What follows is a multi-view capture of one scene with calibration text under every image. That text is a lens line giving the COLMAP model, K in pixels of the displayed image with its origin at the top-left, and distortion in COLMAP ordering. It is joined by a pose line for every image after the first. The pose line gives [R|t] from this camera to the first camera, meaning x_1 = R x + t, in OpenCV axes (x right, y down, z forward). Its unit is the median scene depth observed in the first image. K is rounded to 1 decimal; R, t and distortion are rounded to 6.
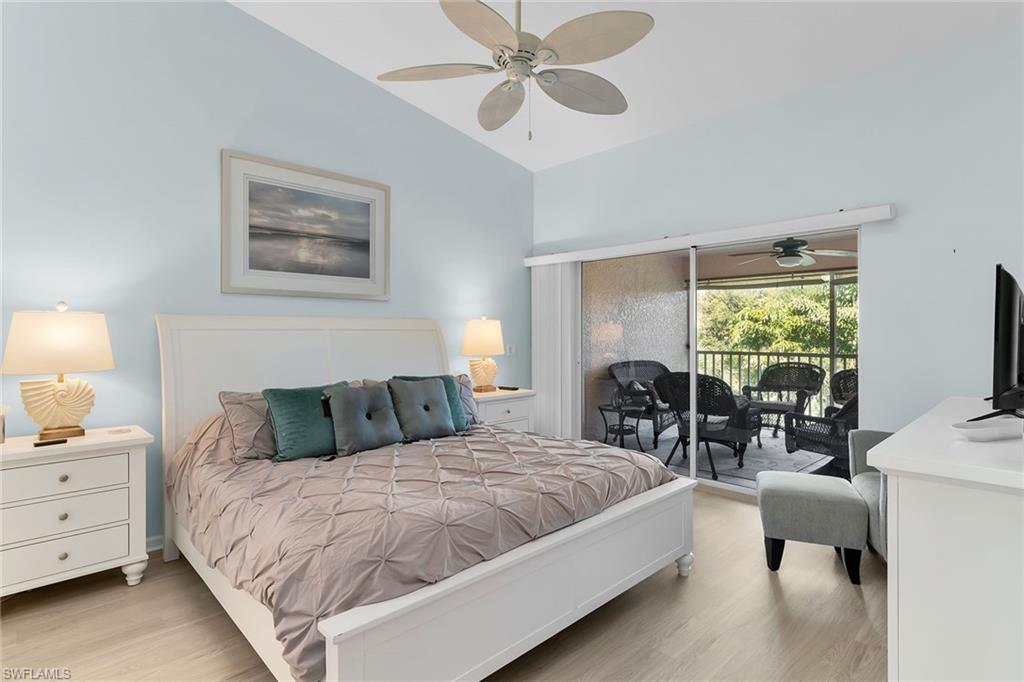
lens RADIAL K [[517.4, 0, 512.0], [0, 517.4, 341.0], [0, 0, 1]] dist [0.023720, 0.000005]
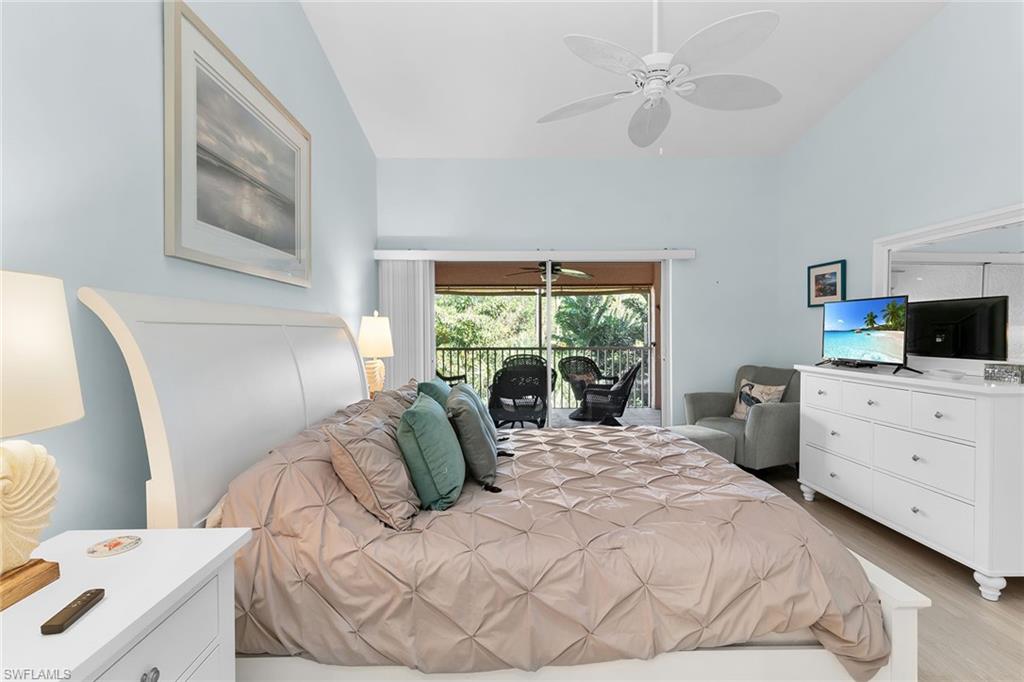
lens RADIAL K [[478.2, 0, 512.0], [0, 478.2, 341.0], [0, 0, 1]] dist [-0.000658, -0.000193]
pose [[0.676771, -0.015843, 0.736023, -0.558787], [0.015169, 0.999856, 0.007574, -0.003487], [-0.736038, 0.006039, 0.676914, 0.330956]]
